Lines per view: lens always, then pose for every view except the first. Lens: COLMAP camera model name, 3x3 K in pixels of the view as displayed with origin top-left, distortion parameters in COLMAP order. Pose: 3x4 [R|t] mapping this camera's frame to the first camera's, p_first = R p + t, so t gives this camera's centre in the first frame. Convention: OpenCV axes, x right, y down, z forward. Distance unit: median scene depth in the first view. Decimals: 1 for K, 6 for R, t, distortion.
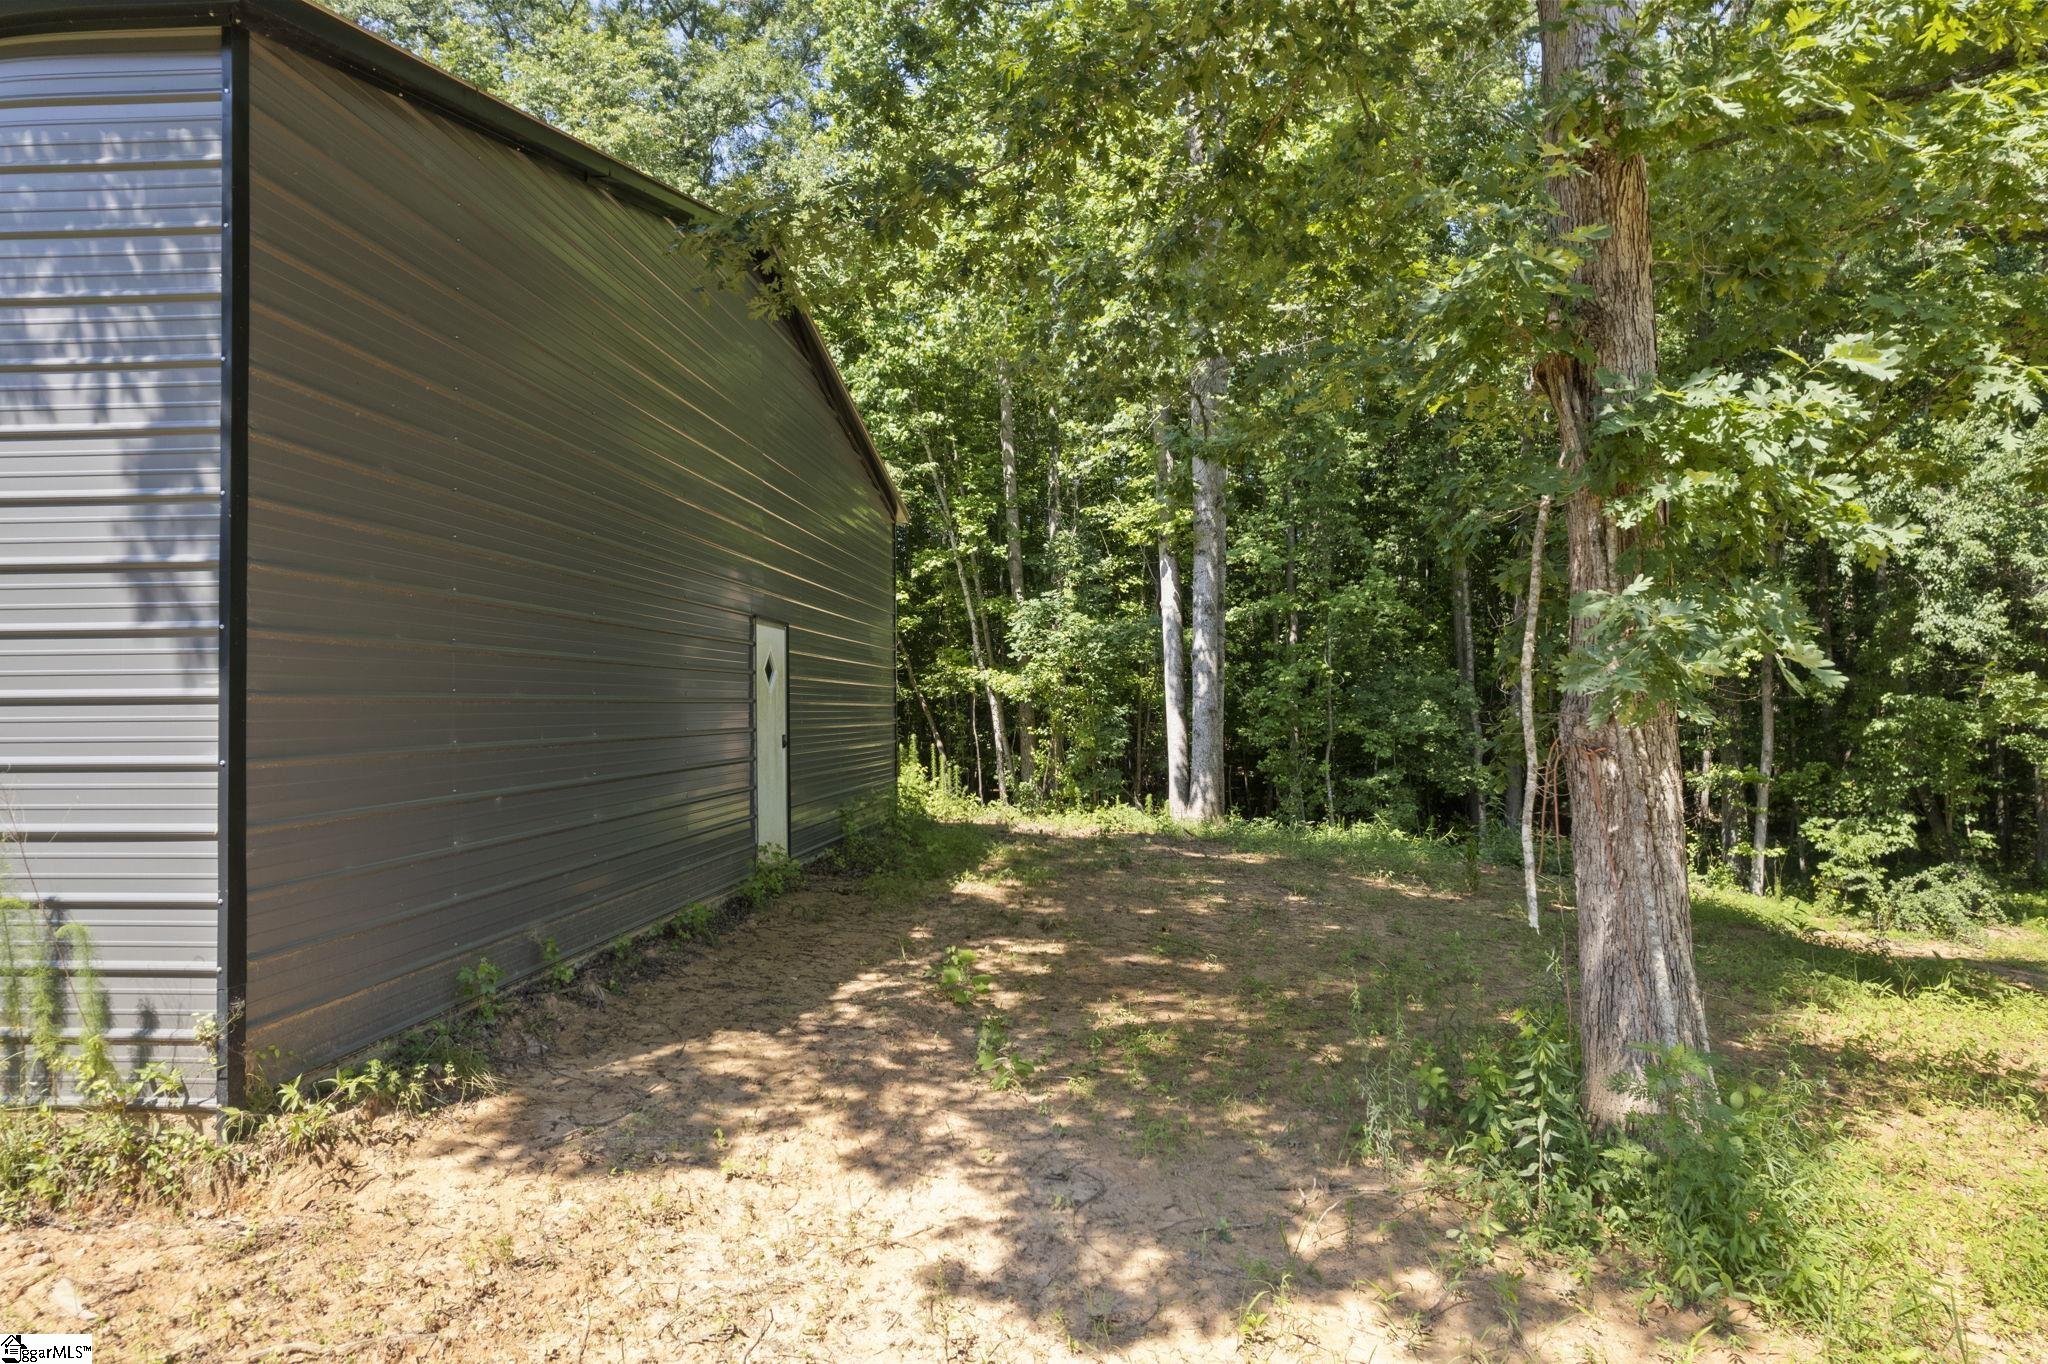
lens RADIAL K [[1288.5, 0, 1035.5], [0, 1288.5, 689.5], [0, 0, 1]] dist [-0.074520, 0.061978]
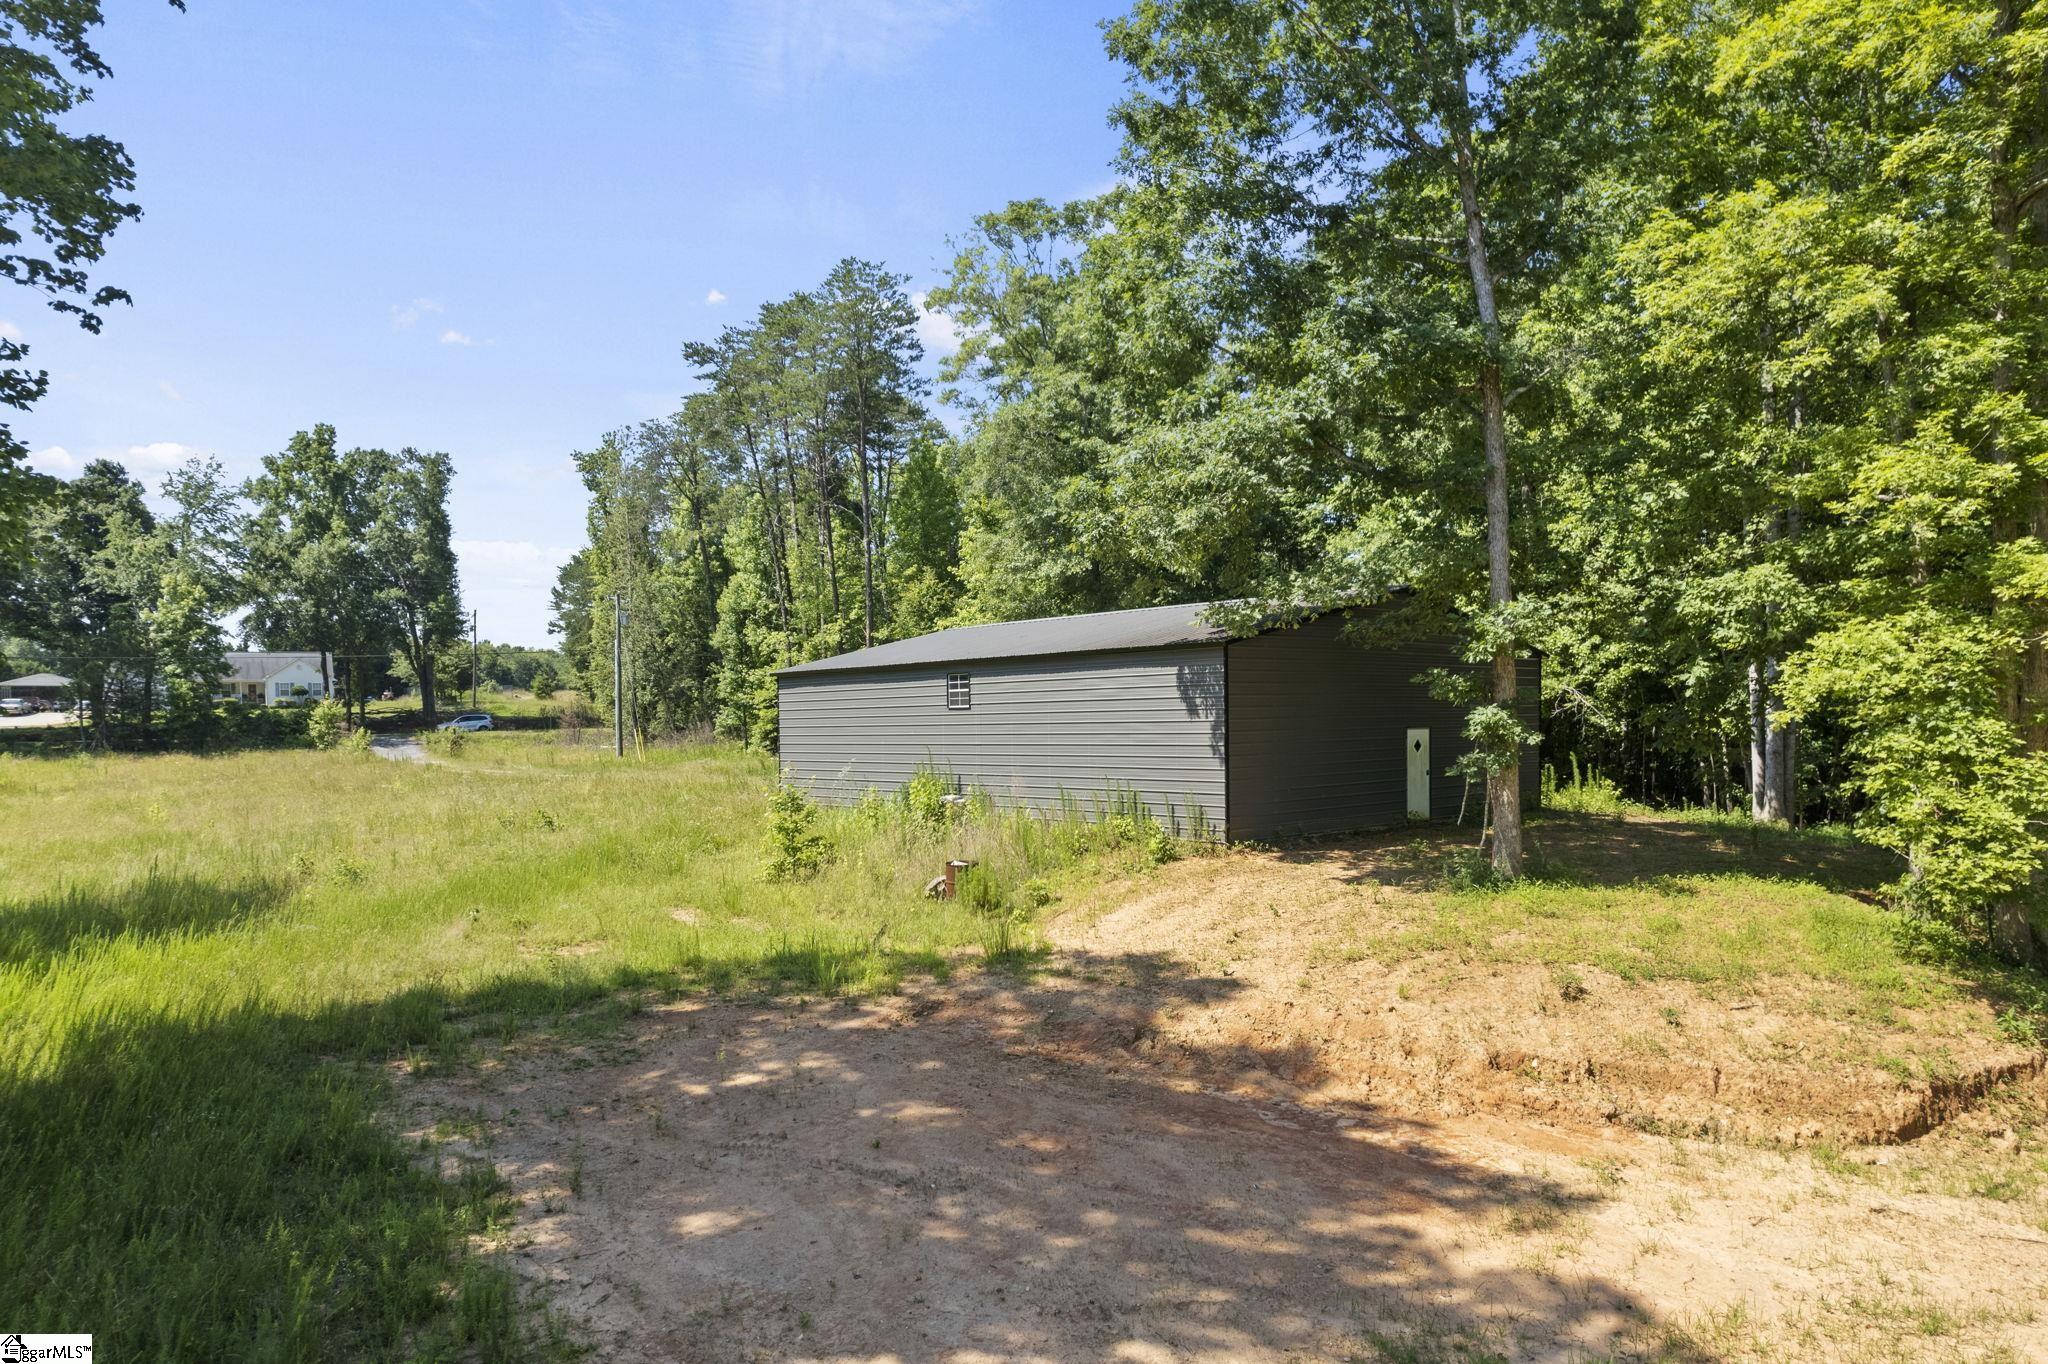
lens RADIAL K [[1288.5, 0, 1035.5], [0, 1288.5, 689.5], [0, 0, 1]] dist [-0.074520, 0.061978]
pose [[0.705887, -0.019493, -0.708057, 2.697053], [0.022460, 0.999735, -0.005132, -0.329075], [0.707969, -0.012281, 0.706137, -3.475519]]
